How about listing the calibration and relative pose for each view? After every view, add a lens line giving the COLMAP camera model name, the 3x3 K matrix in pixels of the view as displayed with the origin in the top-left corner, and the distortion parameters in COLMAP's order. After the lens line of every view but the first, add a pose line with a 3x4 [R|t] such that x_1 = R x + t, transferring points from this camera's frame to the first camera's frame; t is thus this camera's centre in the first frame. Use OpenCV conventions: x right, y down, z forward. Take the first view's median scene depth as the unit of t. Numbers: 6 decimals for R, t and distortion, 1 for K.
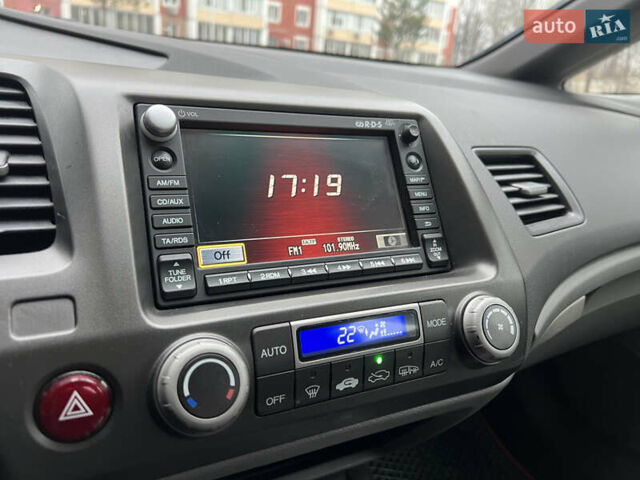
lens RADIAL K [[478.8, 0, 320.0], [0, 478.8, 240.0], [0, 0, 1]] dist [-0.003142, -0.012246]
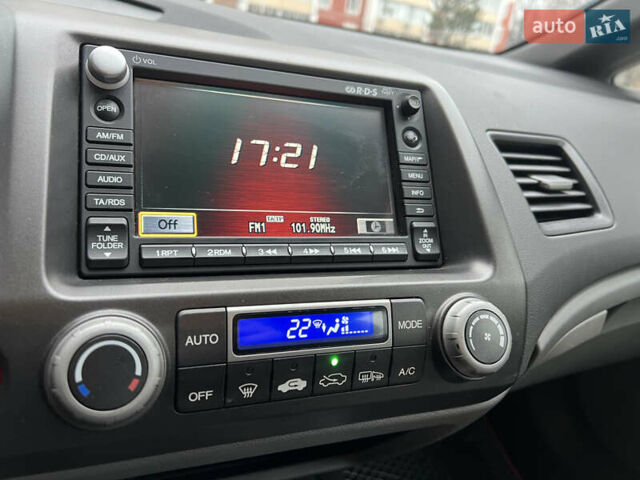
lens RADIAL K [[478.8, 0, 320.0], [0, 478.8, 240.0], [0, 0, 1]] dist [-0.003142, -0.012246]
pose [[0.994029, 0.082975, -0.070866, 0.124820], [-0.081594, 0.996419, 0.022175, 0.016838], [0.072452, -0.016260, 0.997239, 0.136436]]
